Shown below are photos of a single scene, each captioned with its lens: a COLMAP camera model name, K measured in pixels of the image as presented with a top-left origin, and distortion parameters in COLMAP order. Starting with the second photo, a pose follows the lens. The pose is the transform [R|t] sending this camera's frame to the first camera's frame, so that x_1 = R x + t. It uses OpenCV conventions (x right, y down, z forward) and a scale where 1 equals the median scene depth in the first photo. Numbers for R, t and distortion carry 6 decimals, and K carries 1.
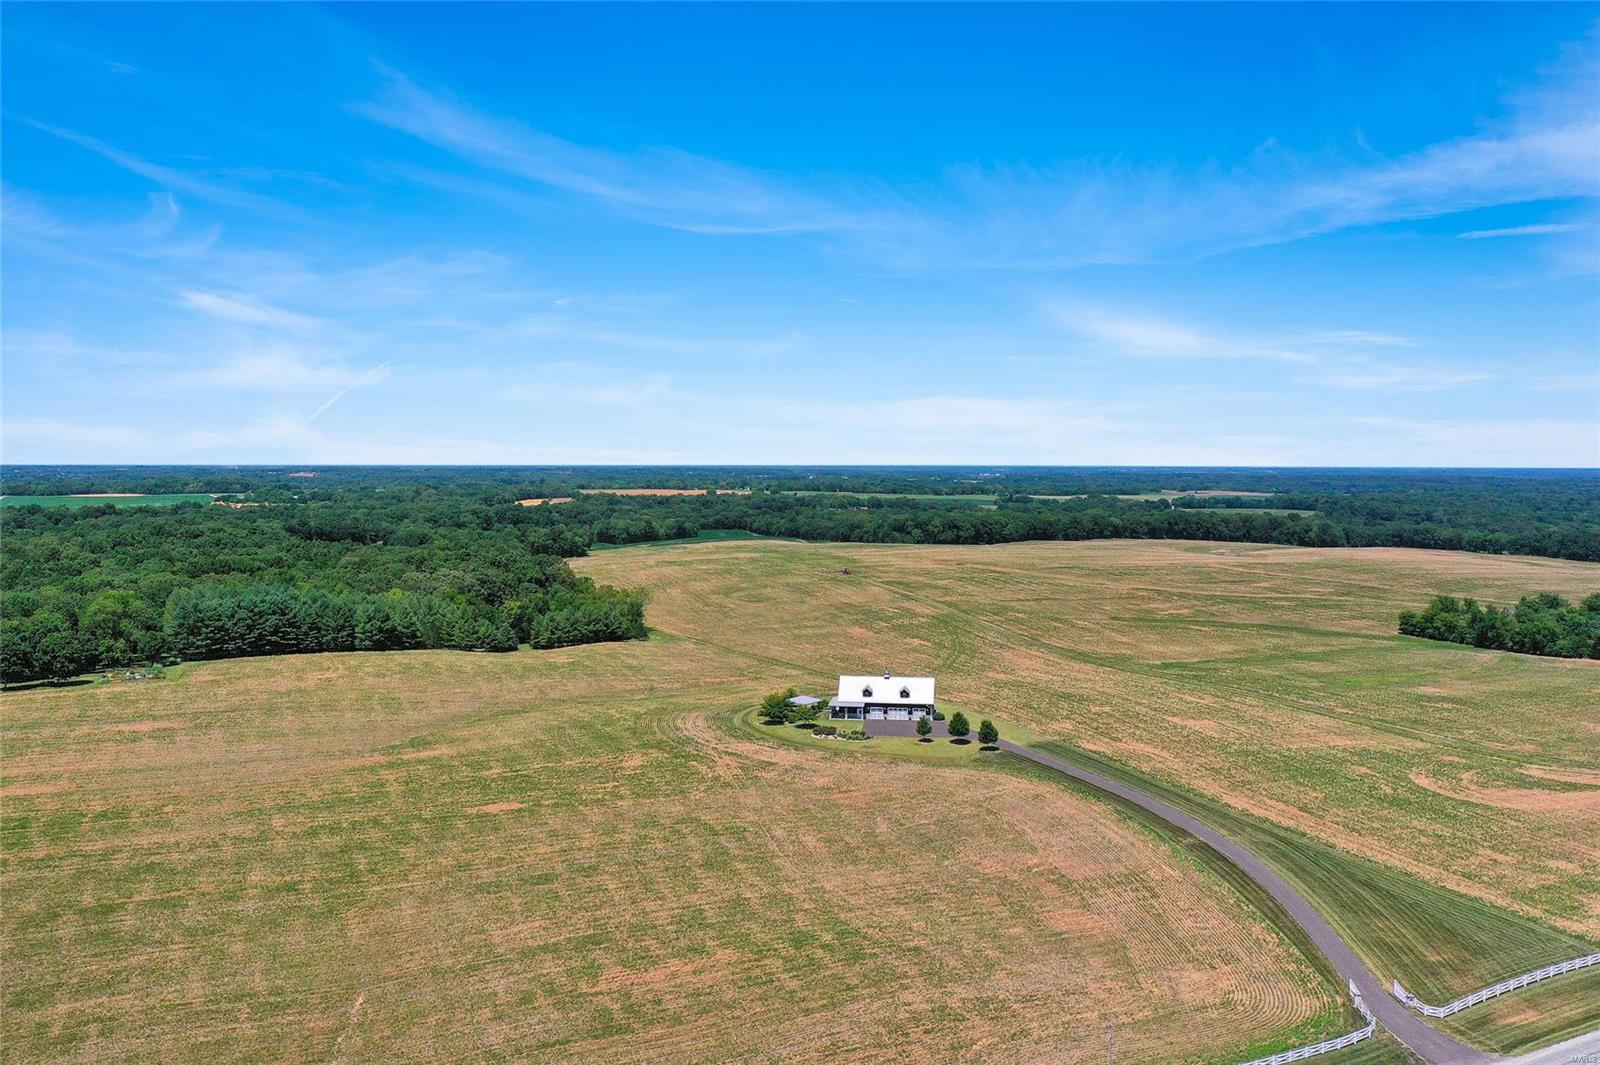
lens RADIAL K [[1300.8, 0, 809.1], [0, 1300.8, 499.2], [0, 0, 1]] dist [-0.004562, 0.005848]
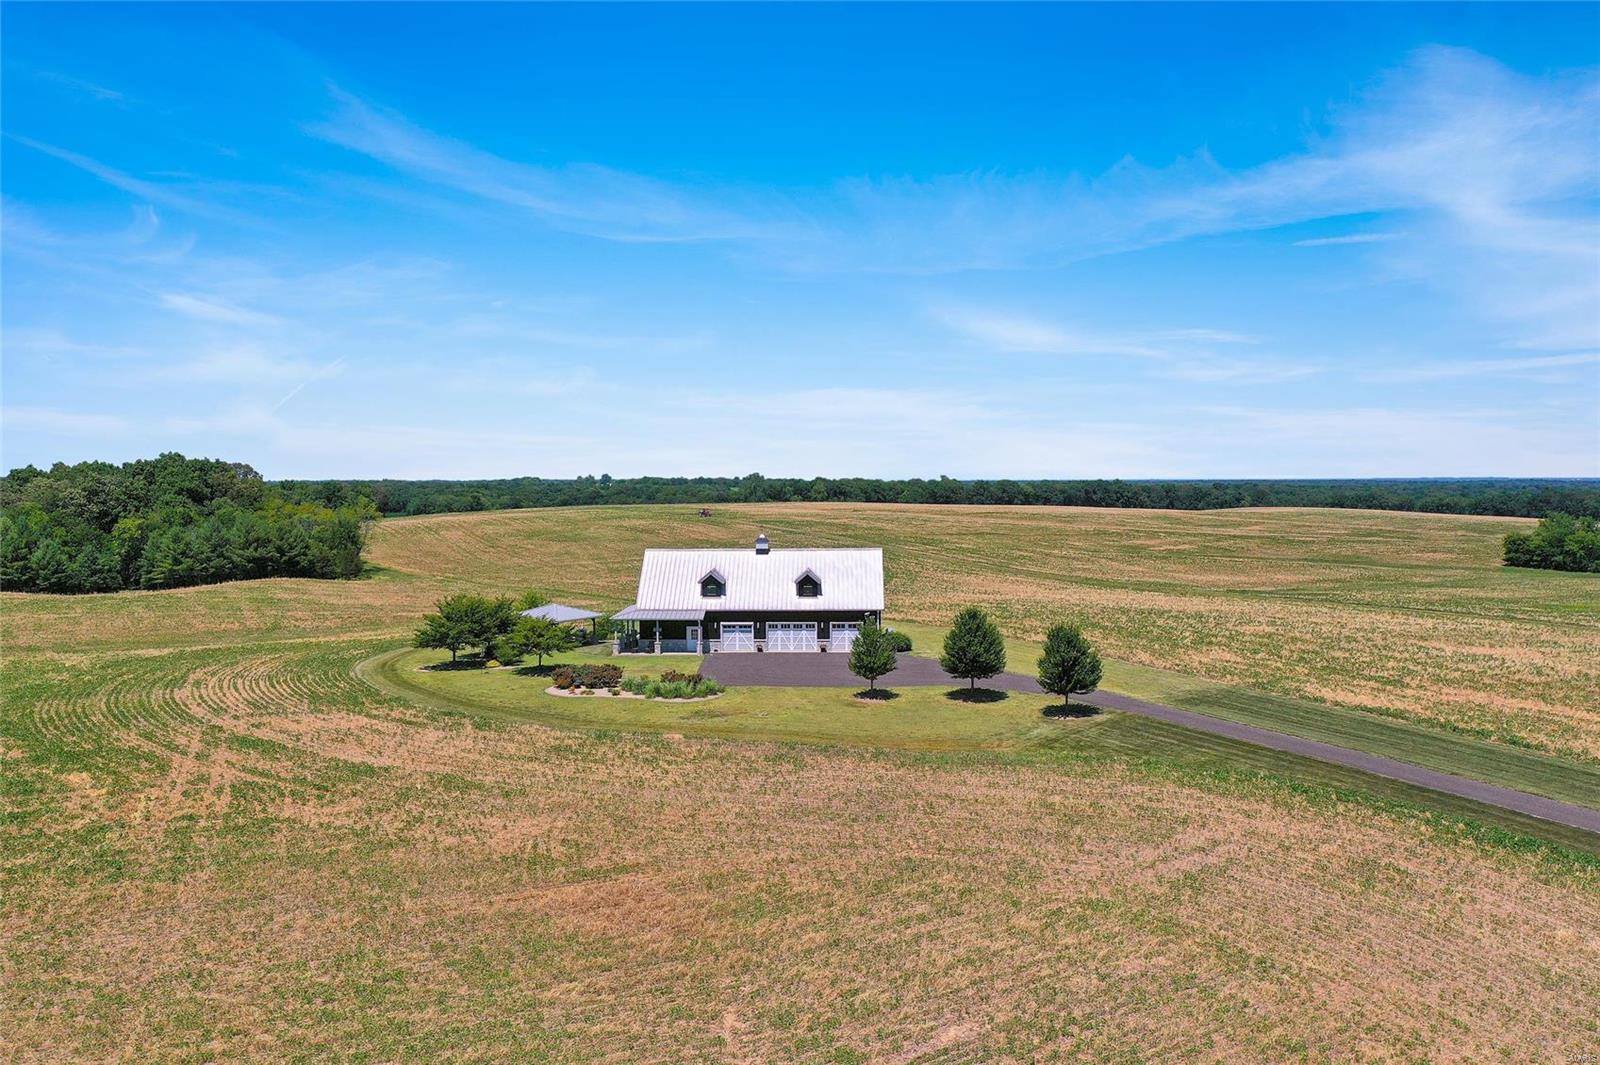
lens RADIAL K [[1300.8, 0, 809.1], [0, 1300.8, 499.2], [0, 0, 1]] dist [-0.004562, 0.005848]
pose [[0.995246, -0.007497, 0.097109, 0.035983], [0.008745, 0.999884, -0.012434, 0.128385], [-0.097004, 0.013224, 0.995196, 0.612459]]
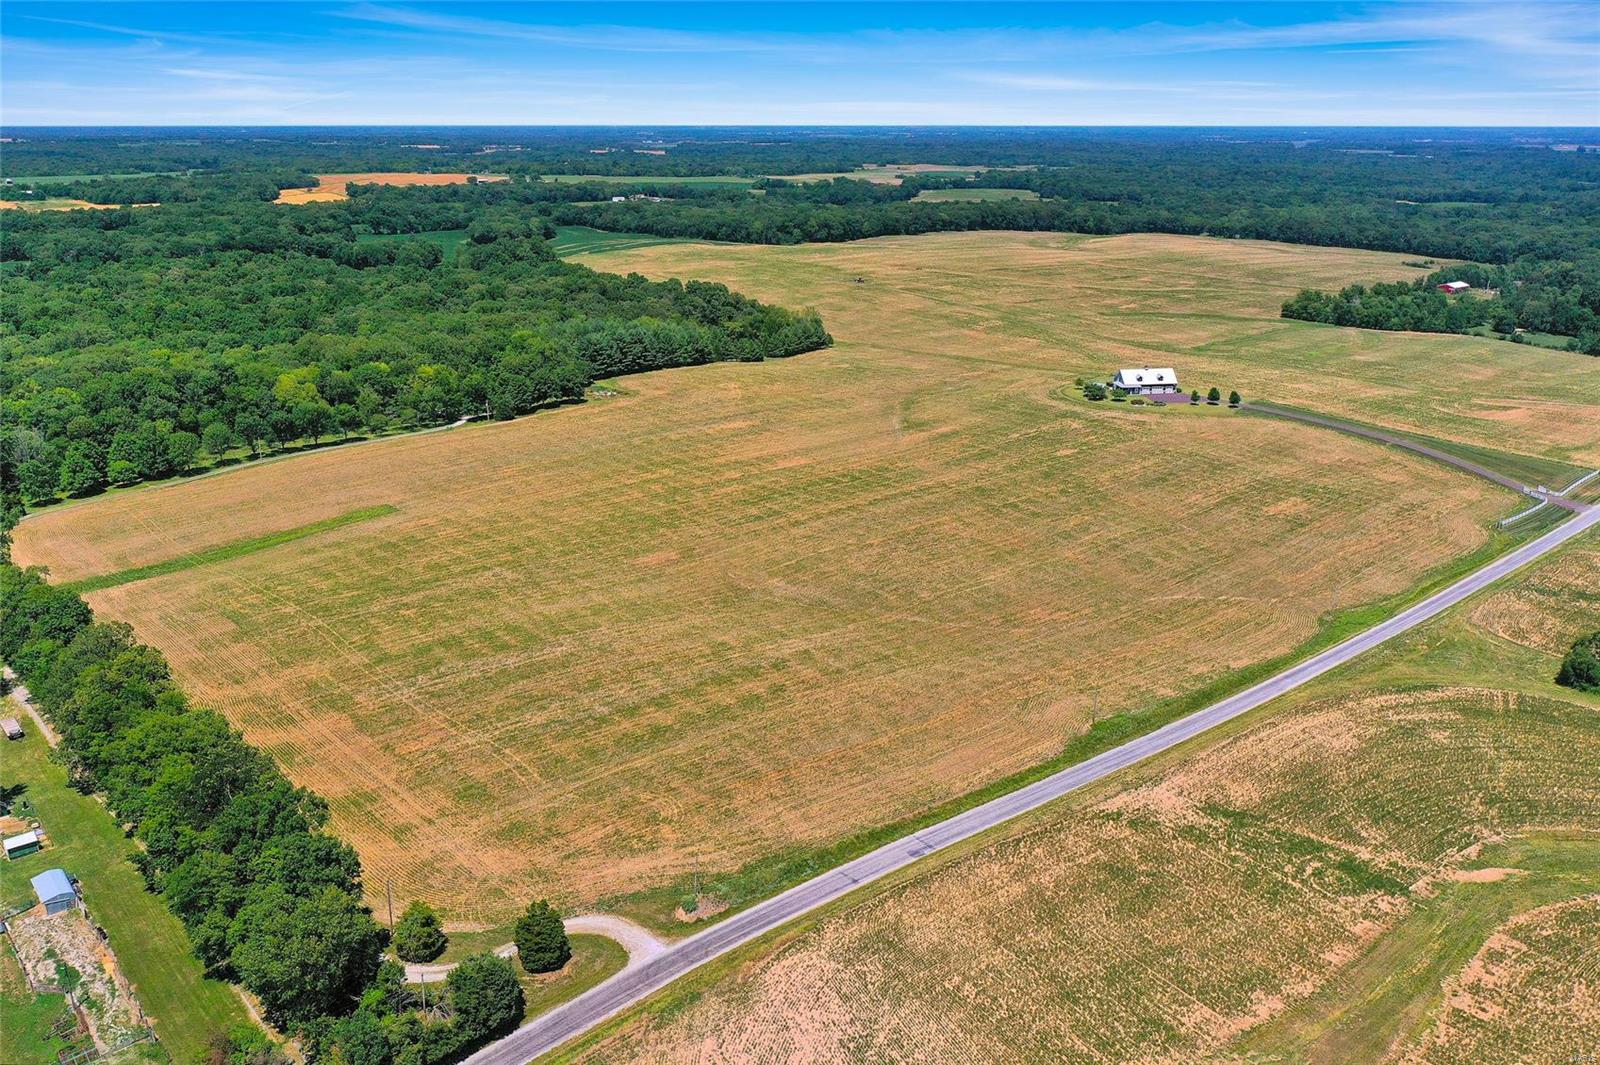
lens RADIAL K [[1300.8, 0, 809.1], [0, 1300.8, 499.2], [0, 0, 1]] dist [-0.004562, 0.005848]
pose [[0.960544, -0.079140, 0.266633, -0.843179], [0.009420, 0.967370, 0.253192, -0.135225], [-0.277970, -0.240690, 0.929947, -0.507515]]
